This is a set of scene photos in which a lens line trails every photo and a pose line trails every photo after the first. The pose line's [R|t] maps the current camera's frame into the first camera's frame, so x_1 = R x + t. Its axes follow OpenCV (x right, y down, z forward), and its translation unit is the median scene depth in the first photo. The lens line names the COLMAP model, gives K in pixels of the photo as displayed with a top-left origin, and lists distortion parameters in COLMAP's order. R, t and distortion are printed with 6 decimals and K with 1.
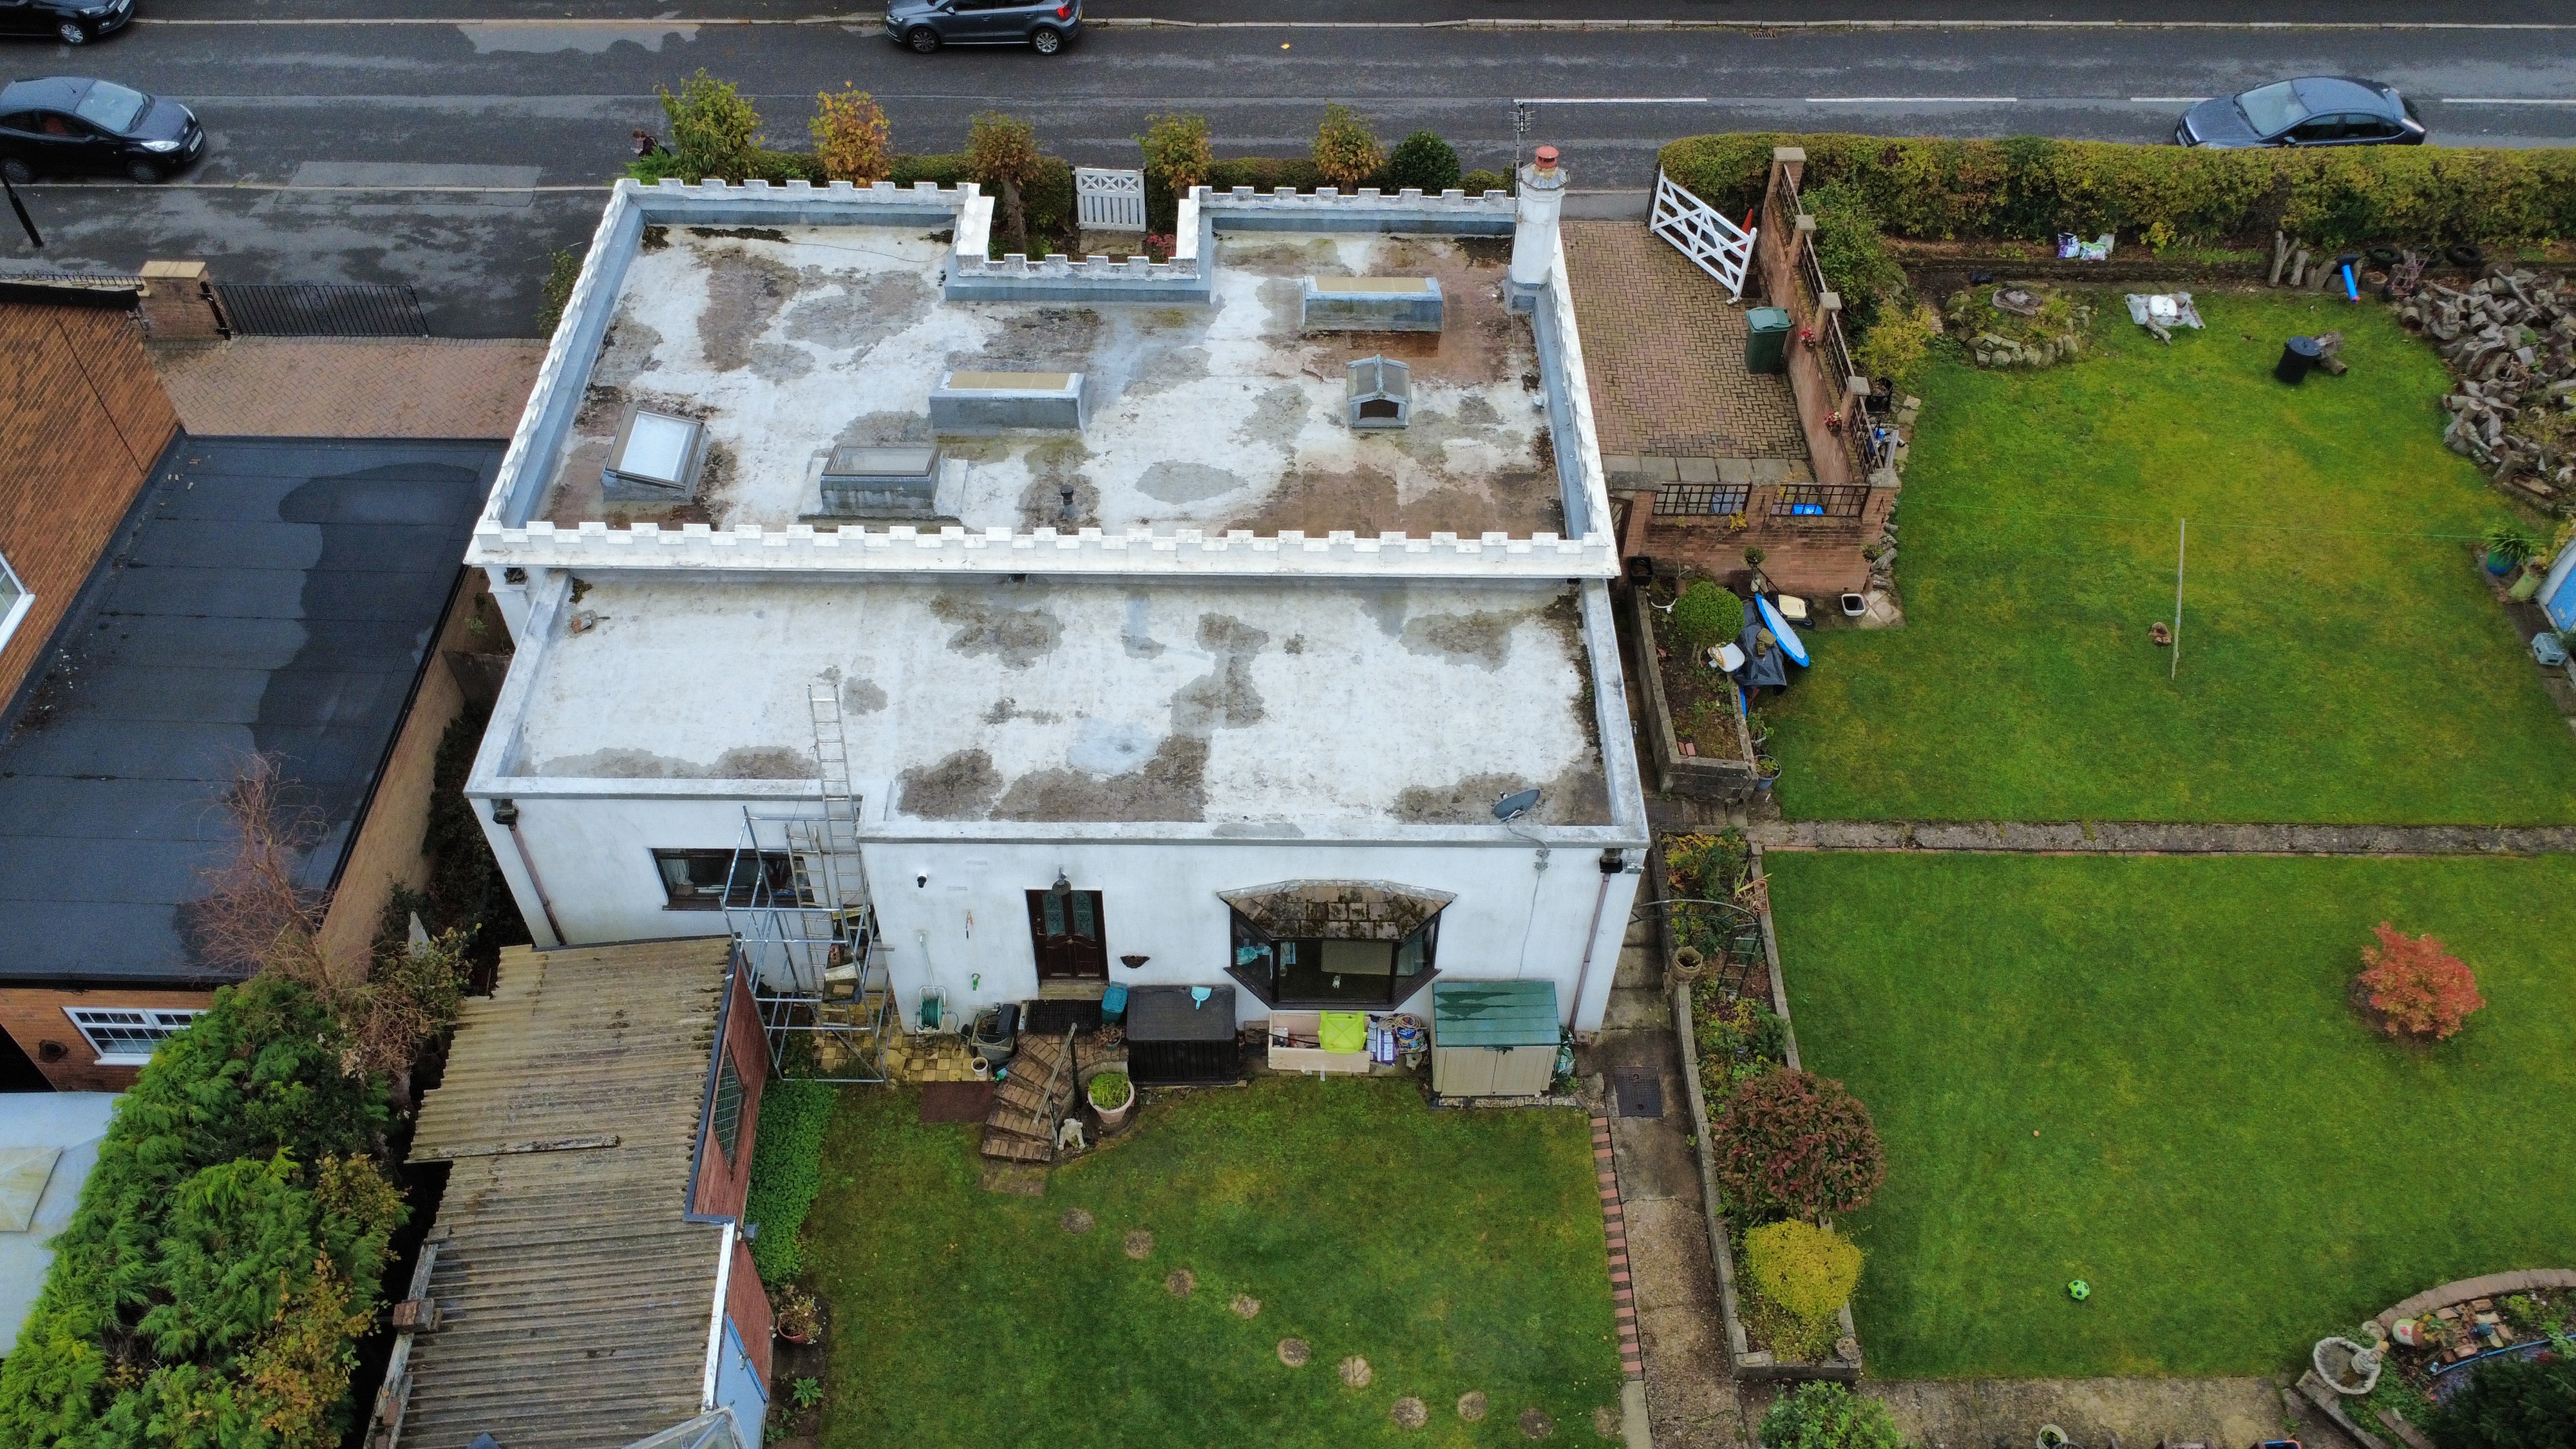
lens RADIAL K [[1931.0, 0, 1291.6], [0, 1931.0, 727.3], [0, 0, 1]] dist [0.003991, 0.004867]
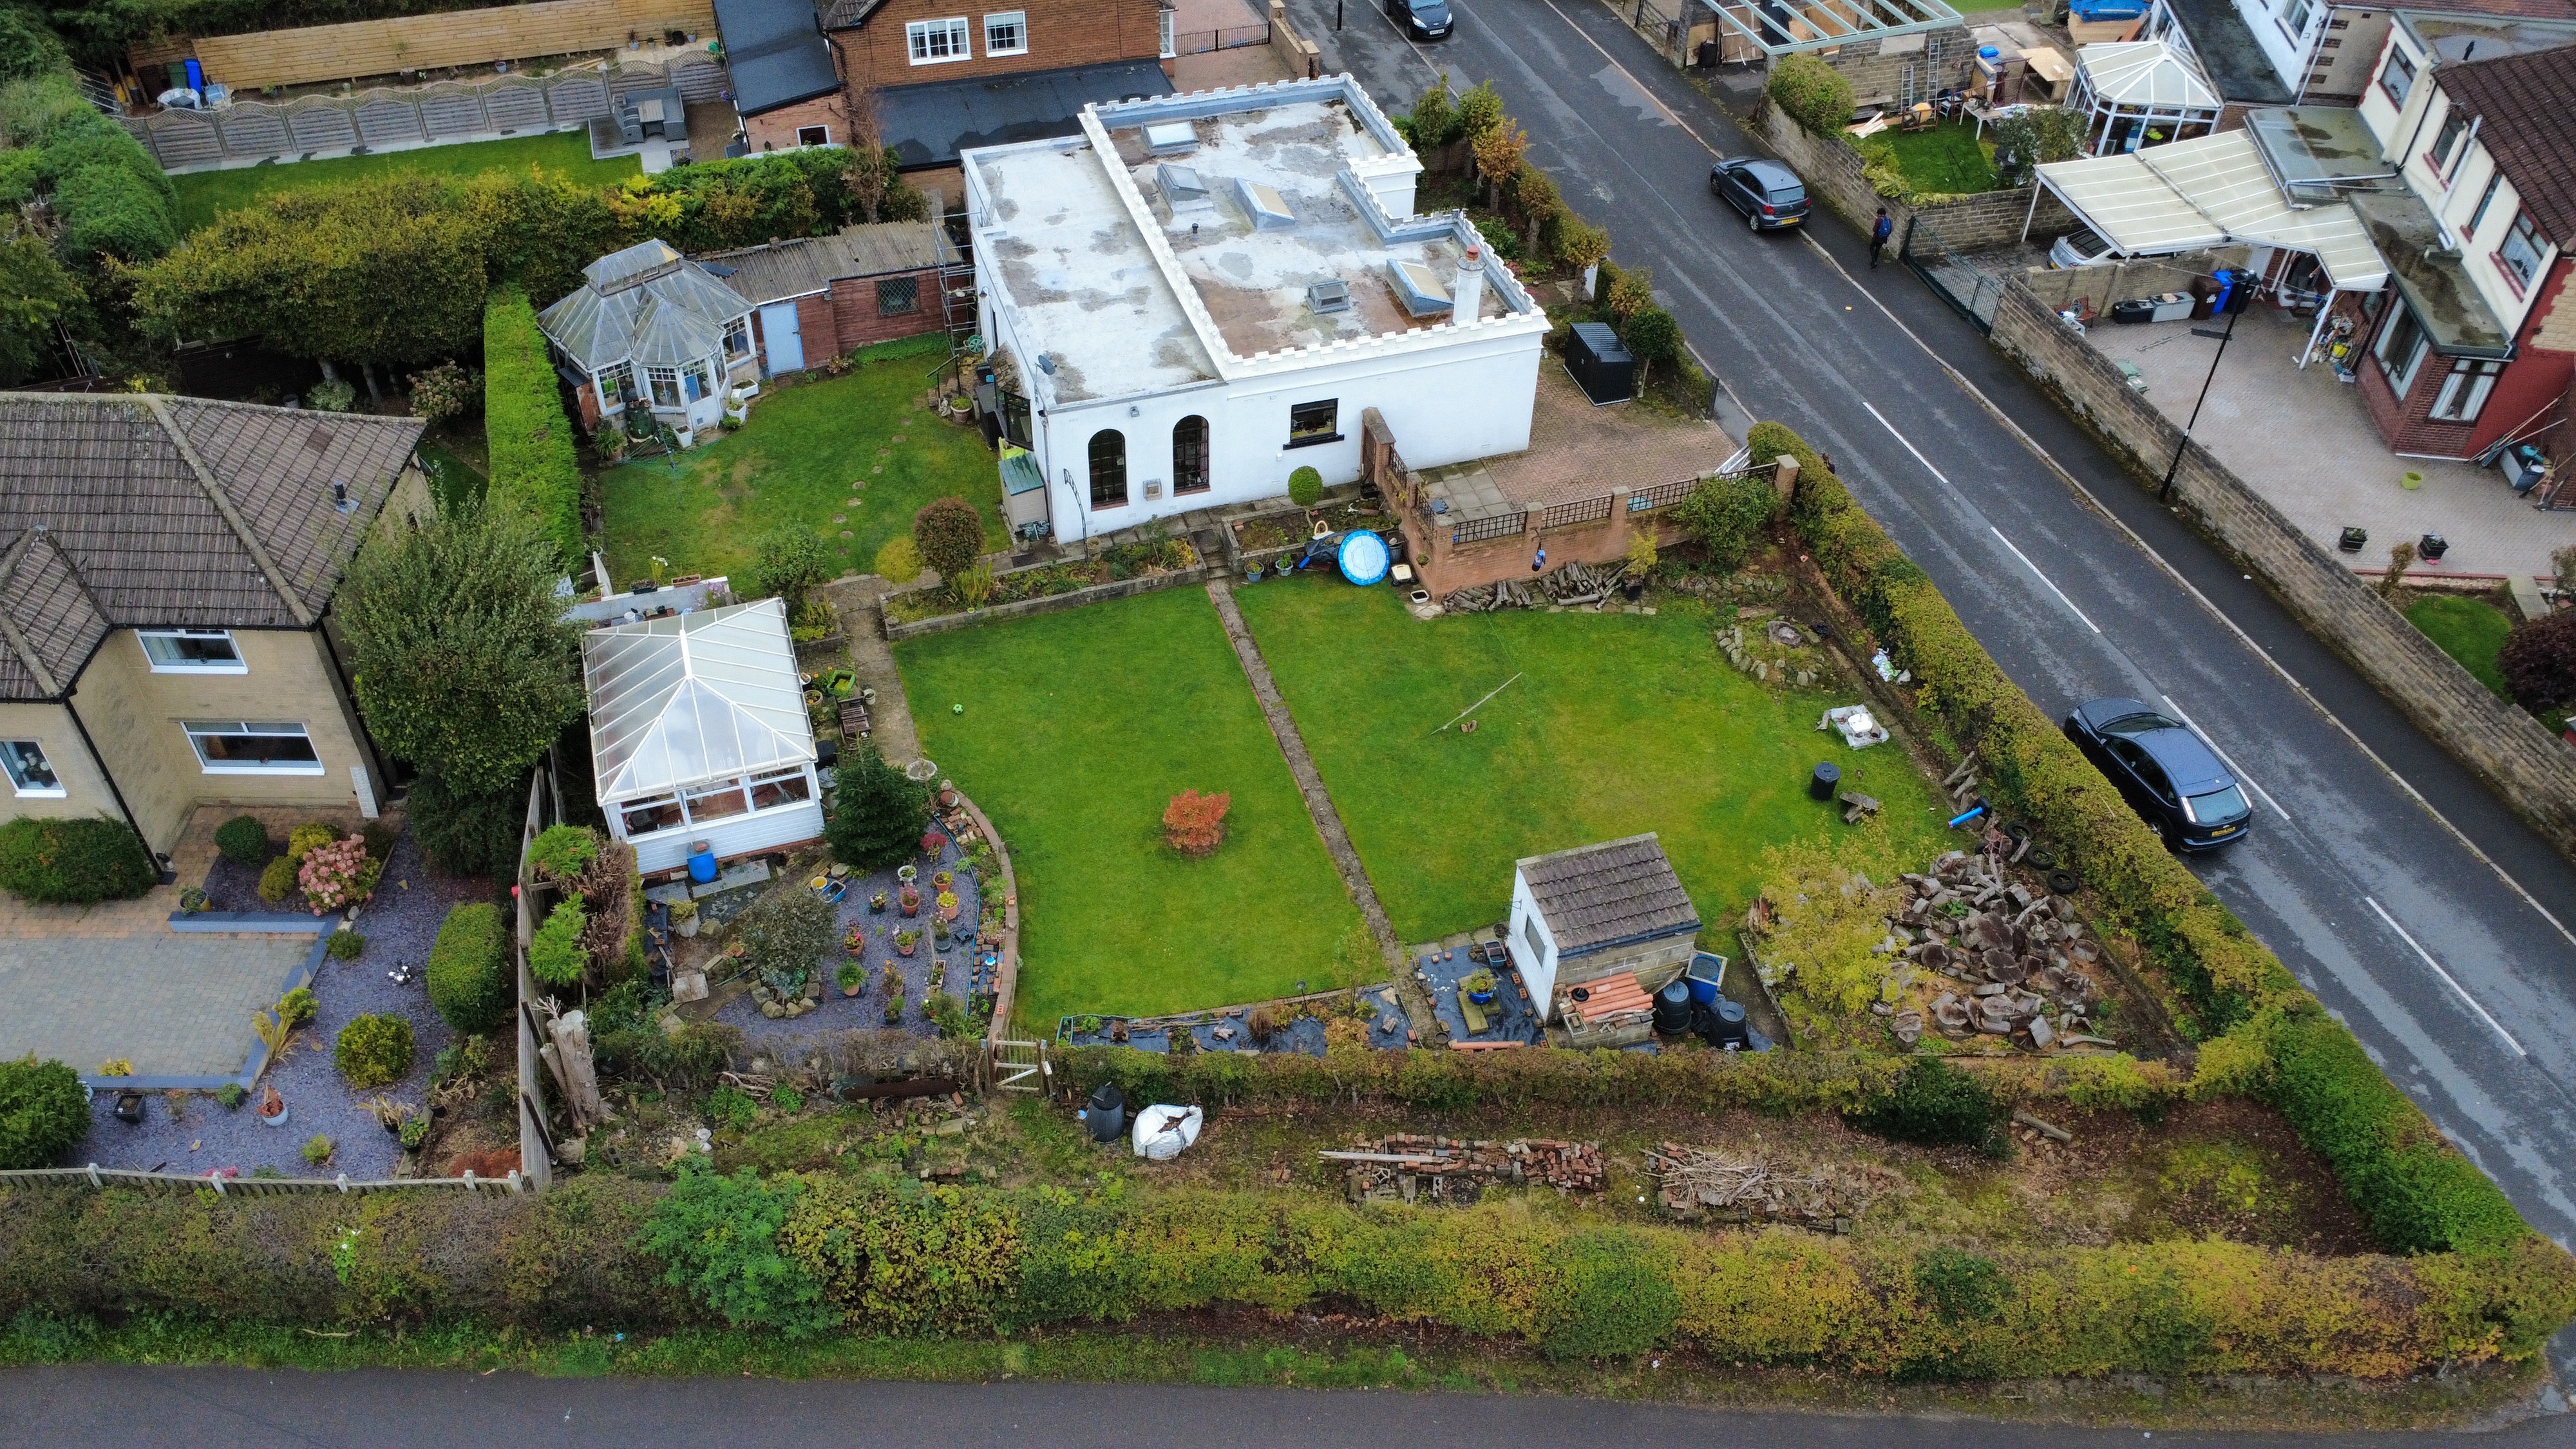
lens RADIAL K [[1931.0, 0, 1293.7], [0, 1931.0, 721.4], [0, 0, 1]] dist [0.003991, 0.004867]
pose [[0.308400, 0.633205, -0.709888, 1.581342], [-0.713959, 0.647224, 0.267141, -0.378427], [0.628611, 0.424445, 0.651686, -0.025246]]
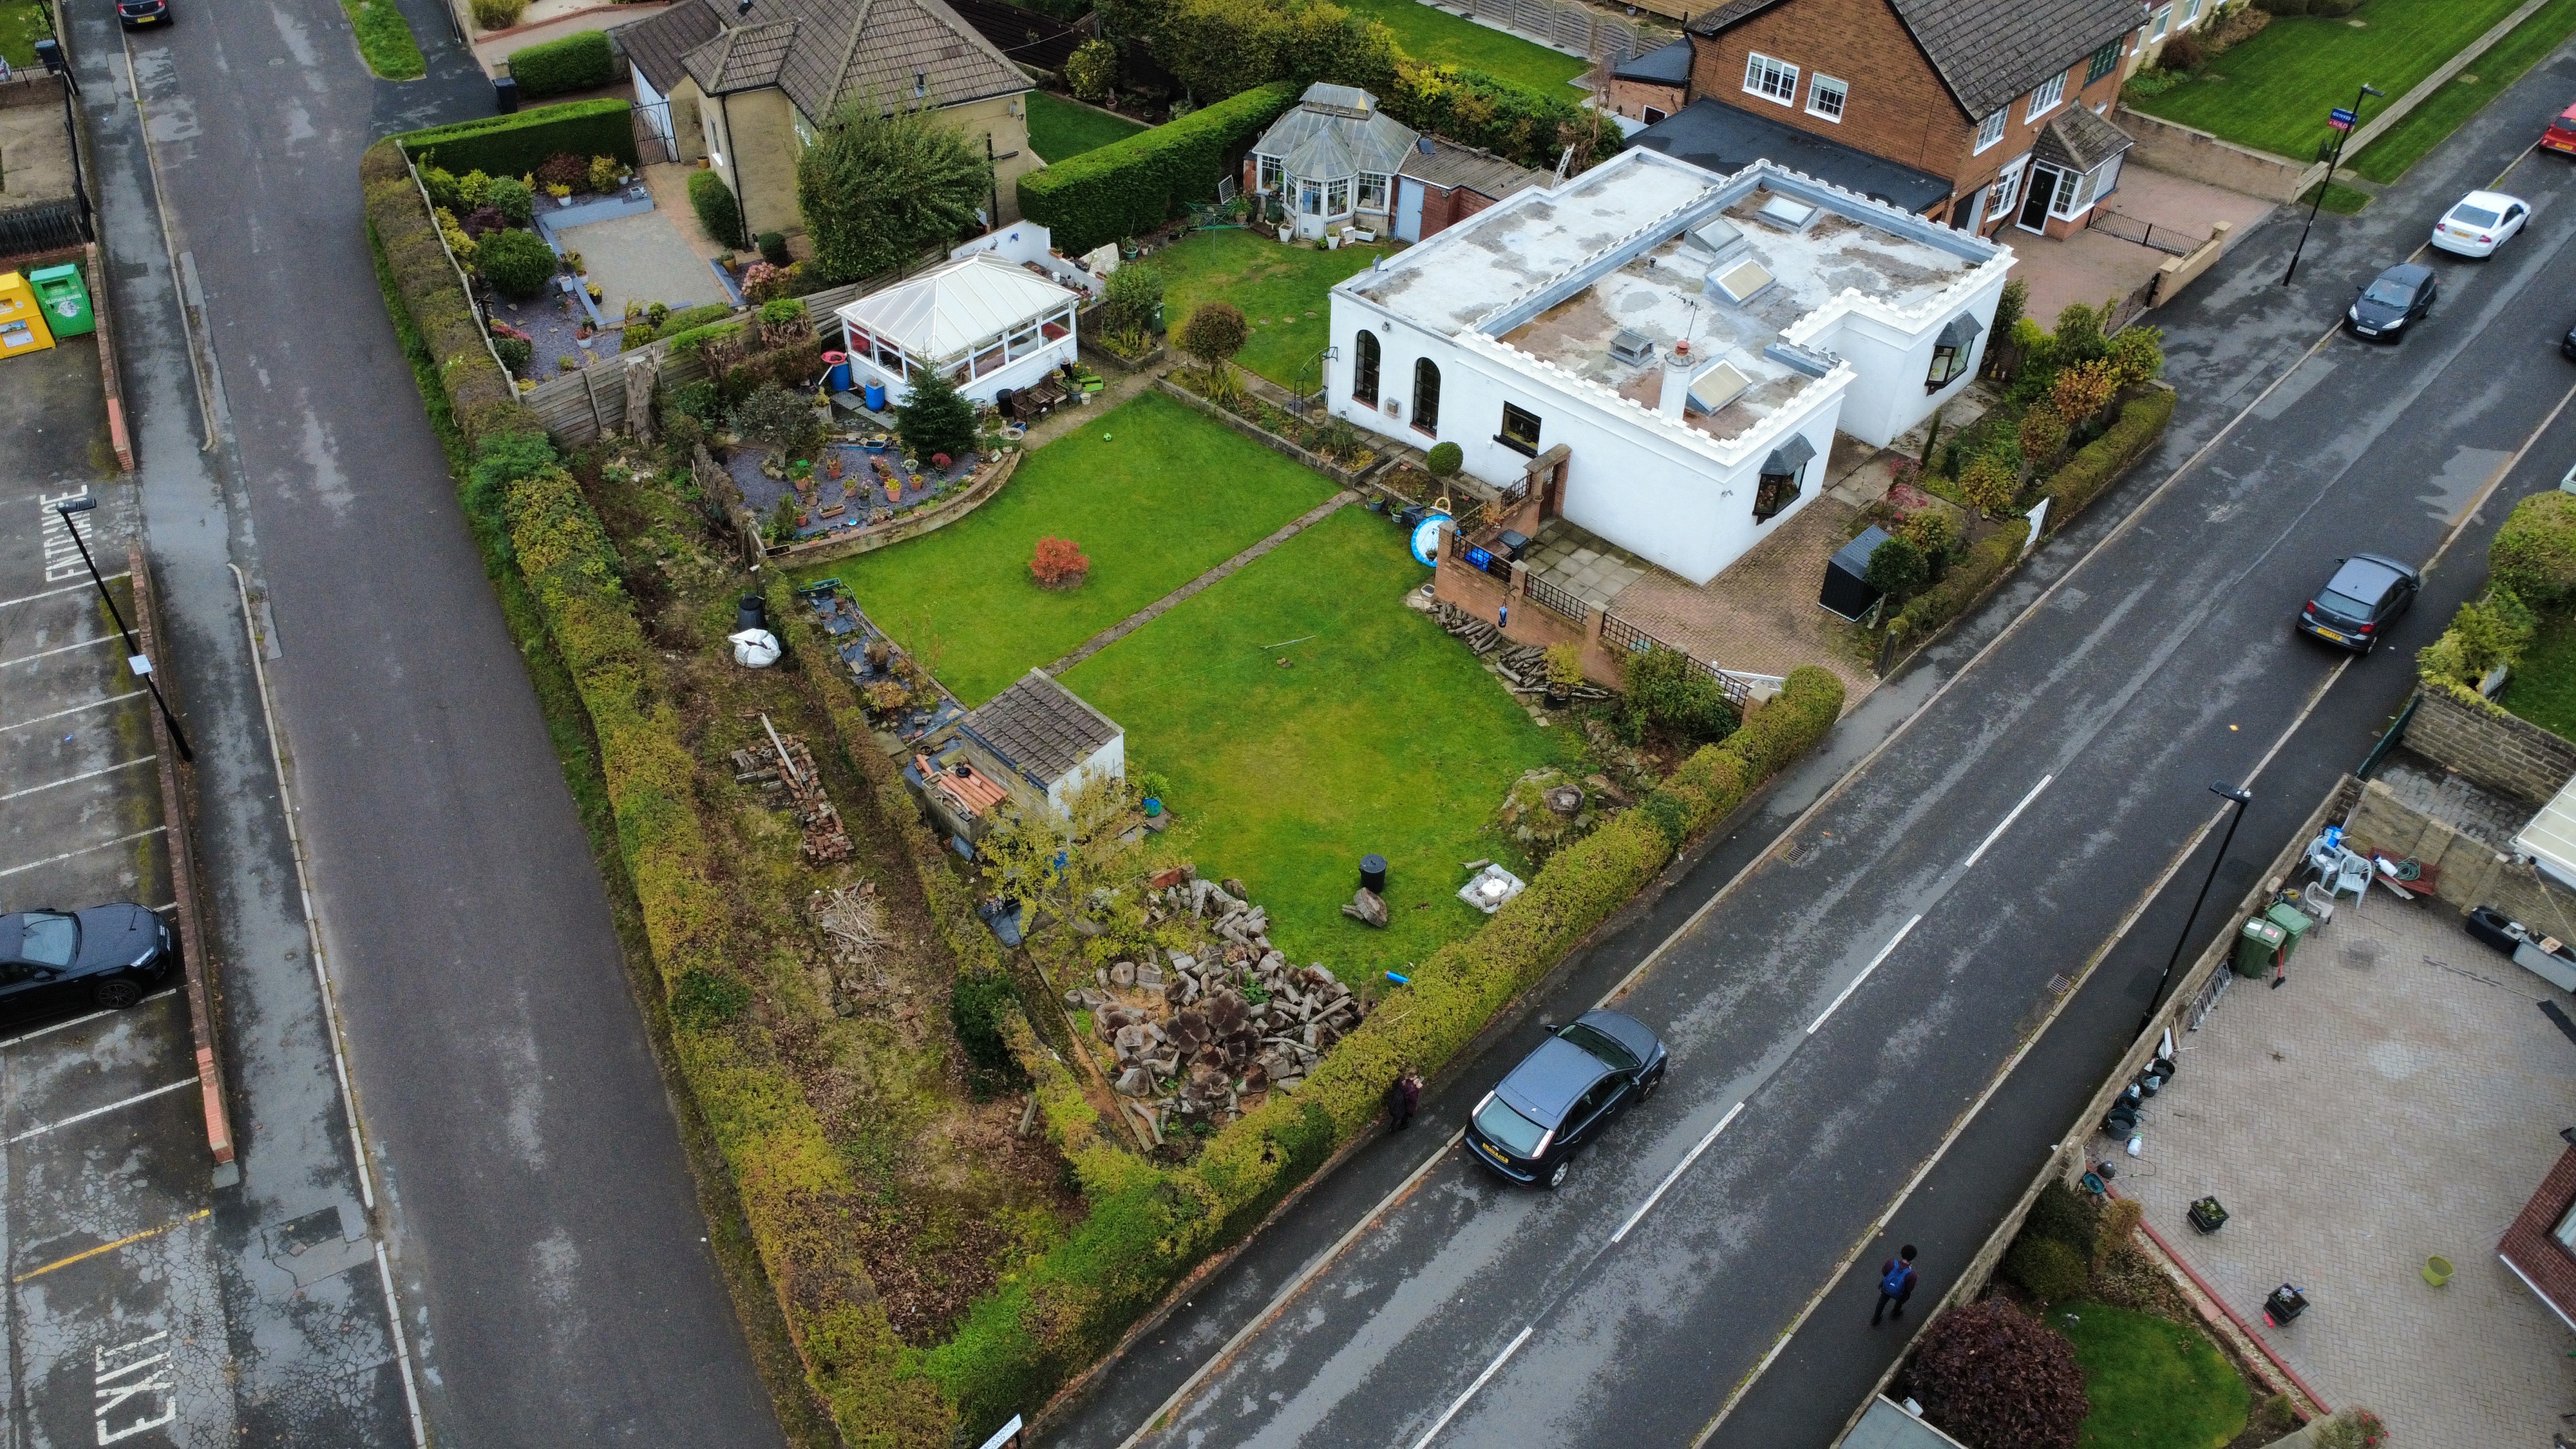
lens RADIAL K [[1931.0, 0, 1291.0], [0, 1931.0, 728.1], [0, 0, 1]] dist [0.003991, 0.004867]
pose [[-0.683099, 0.448511, -0.576380, 1.501938], [-0.562549, 0.180156, 0.806897, -1.420682], [0.465740, 0.875432, 0.129245, 0.938494]]
